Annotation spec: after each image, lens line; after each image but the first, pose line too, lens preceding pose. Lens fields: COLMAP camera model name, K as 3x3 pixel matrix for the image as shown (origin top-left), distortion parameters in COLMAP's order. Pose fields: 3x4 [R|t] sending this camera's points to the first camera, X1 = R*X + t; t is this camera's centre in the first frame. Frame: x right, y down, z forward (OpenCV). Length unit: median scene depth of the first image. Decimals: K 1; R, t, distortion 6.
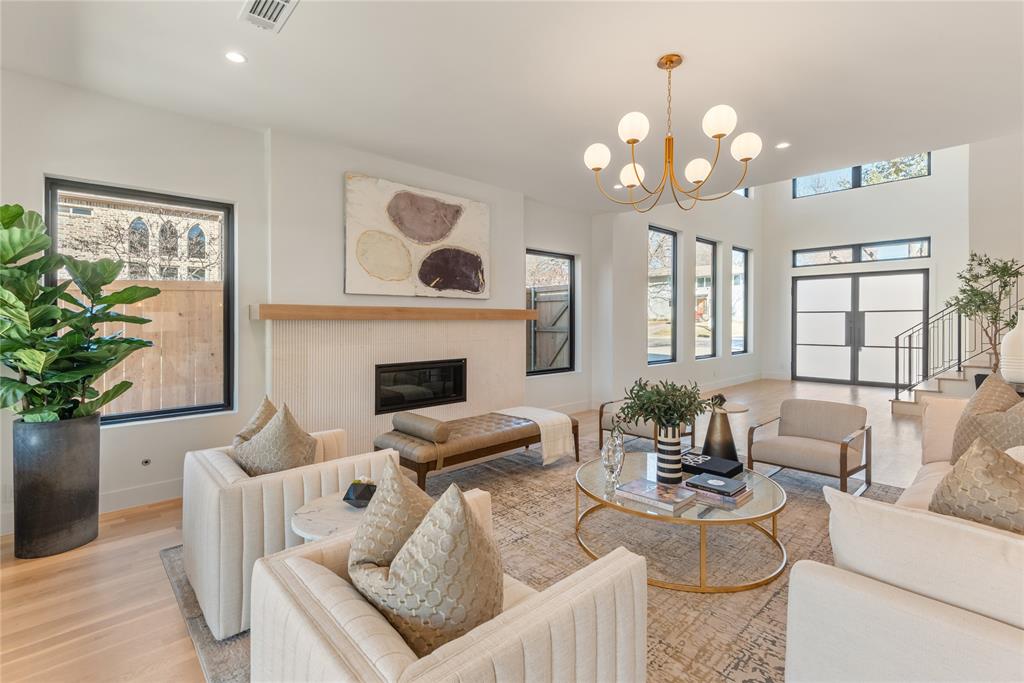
lens RADIAL K [[469.5, 0, 514.1], [0, 469.5, 324.2], [0, 0, 1]] dist [0.011414, 0.000072]
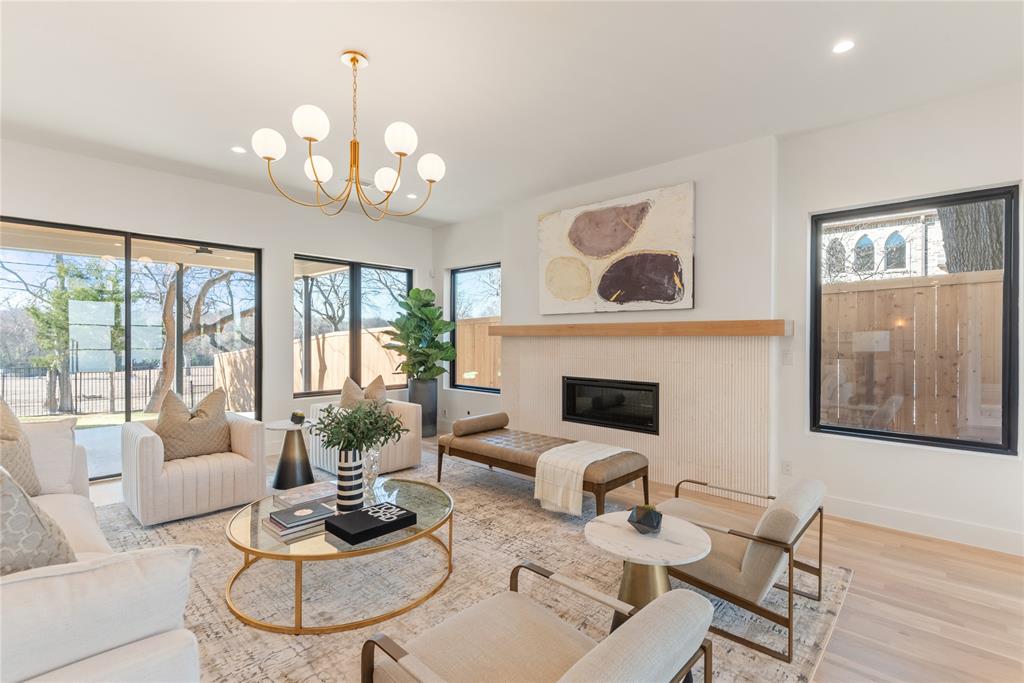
lens RADIAL K [[469.5, 0, 507.4], [0, 469.5, 337.5], [0, 0, 1]] dist [0.011414, 0.000072]
pose [[0.060495, 0.002696, -0.998165, 0.744772], [-0.008445, 0.999962, 0.002189, -0.006621], [0.998133, 0.008297, 0.060515, 0.725497]]
